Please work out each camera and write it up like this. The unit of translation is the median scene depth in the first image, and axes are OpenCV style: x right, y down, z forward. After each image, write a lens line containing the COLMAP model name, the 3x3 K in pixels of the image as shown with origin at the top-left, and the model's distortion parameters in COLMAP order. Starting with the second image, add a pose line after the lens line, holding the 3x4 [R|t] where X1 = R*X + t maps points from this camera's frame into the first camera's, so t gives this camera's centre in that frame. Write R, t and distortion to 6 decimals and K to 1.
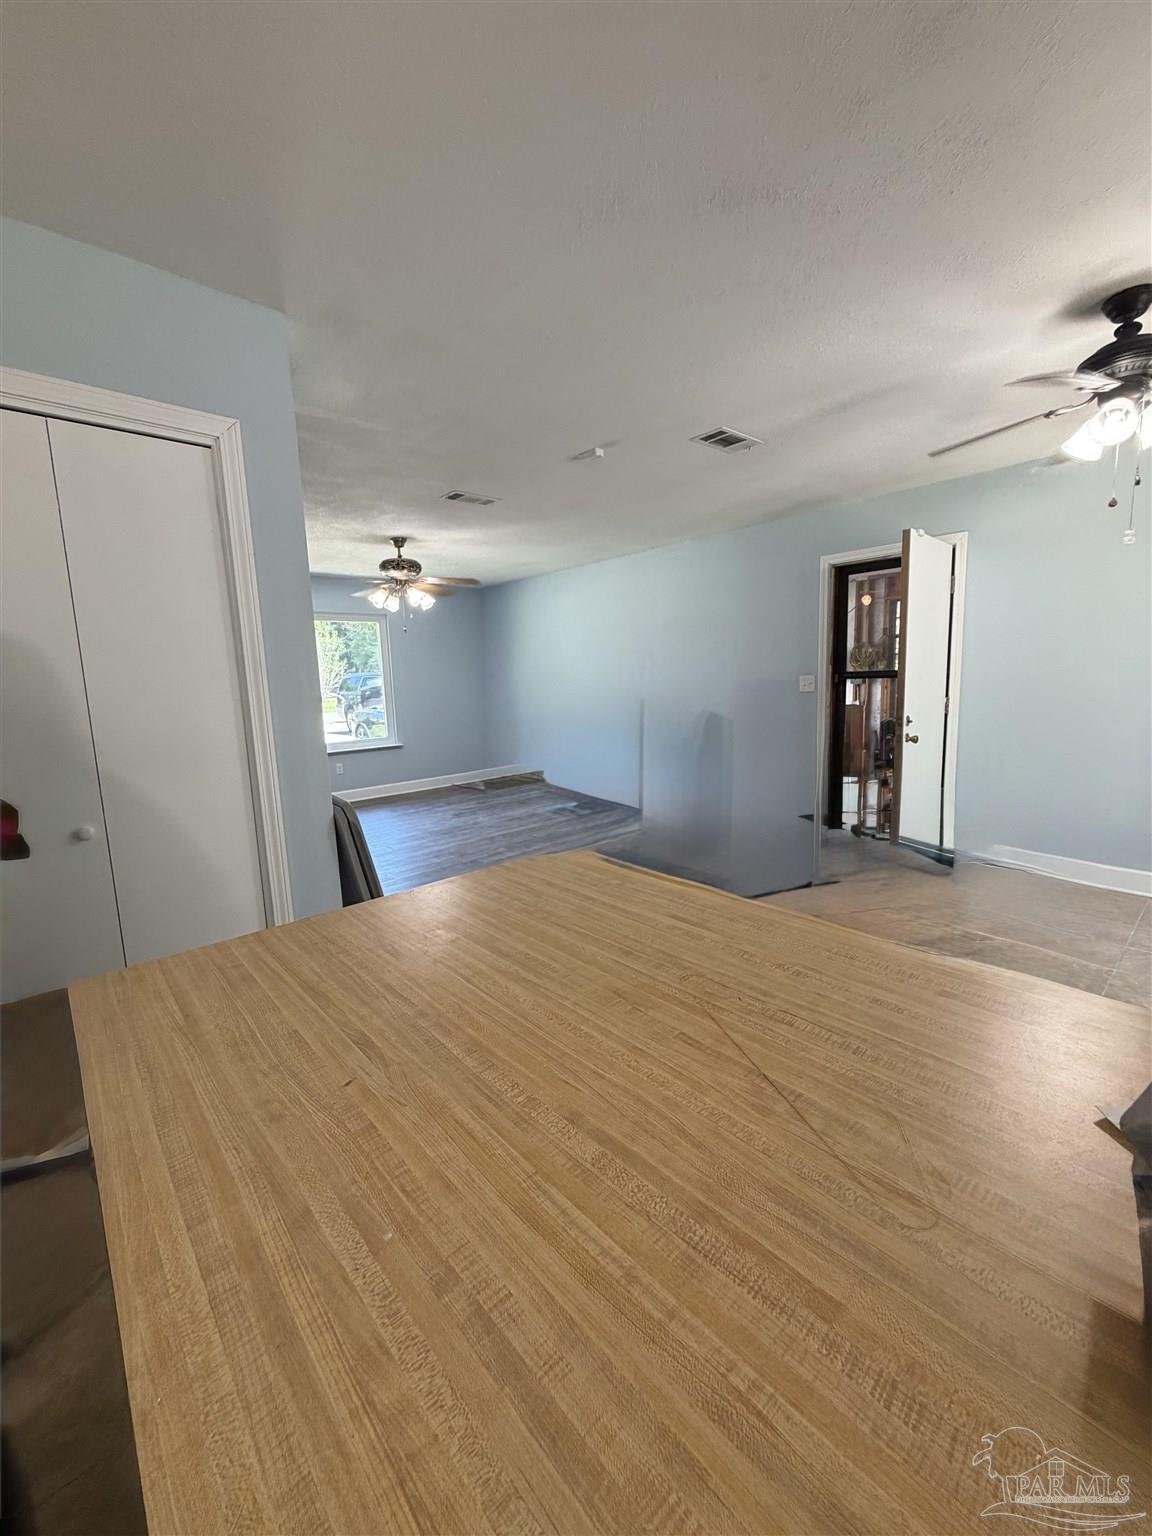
lens RADIAL K [[613.0, 0, 576.4], [0, 613.0, 763.7], [0, 0, 1]] dist [-0.000831, 0.000362]
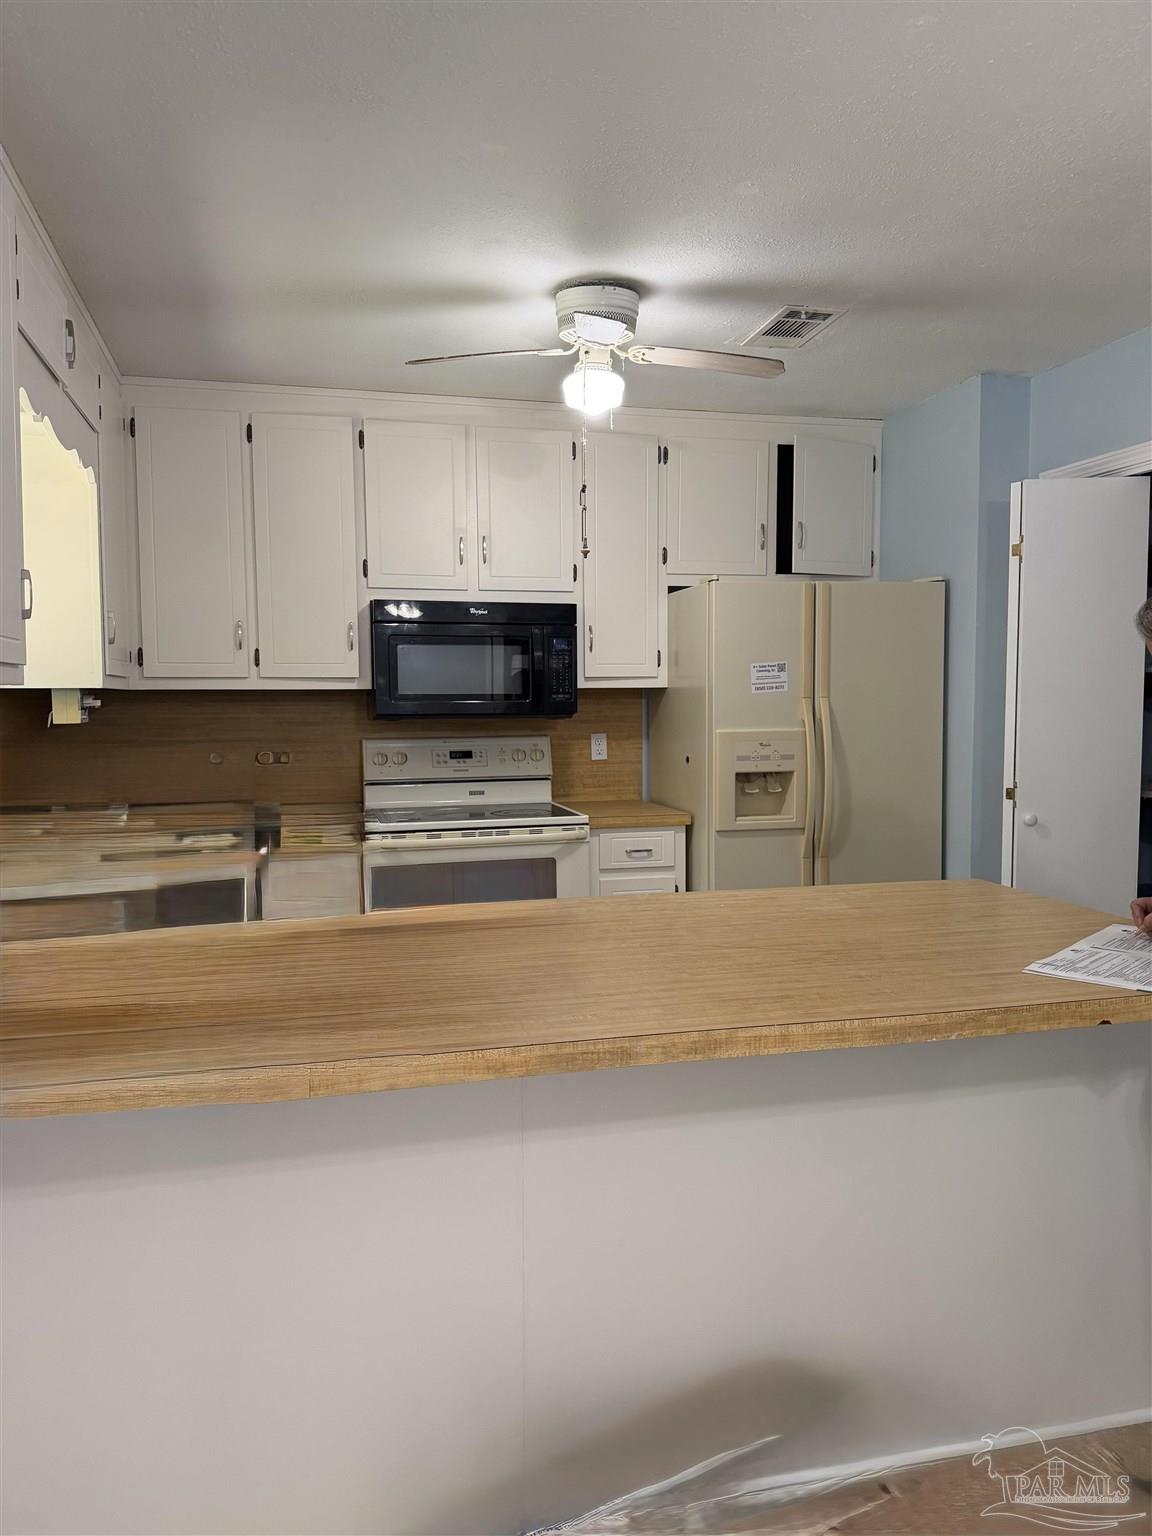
lens RADIAL K [[1081.5, 0, 576.0], [0, 1081.5, 768.0], [0, 0, 1]] dist [0.078345, -0.113879]
pose [[-0.457674, 0.098346, -0.883665, 2.406692], [-0.108175, 0.980321, 0.165130, -0.321569], [0.882515, 0.171166, -0.438029, 1.391077]]
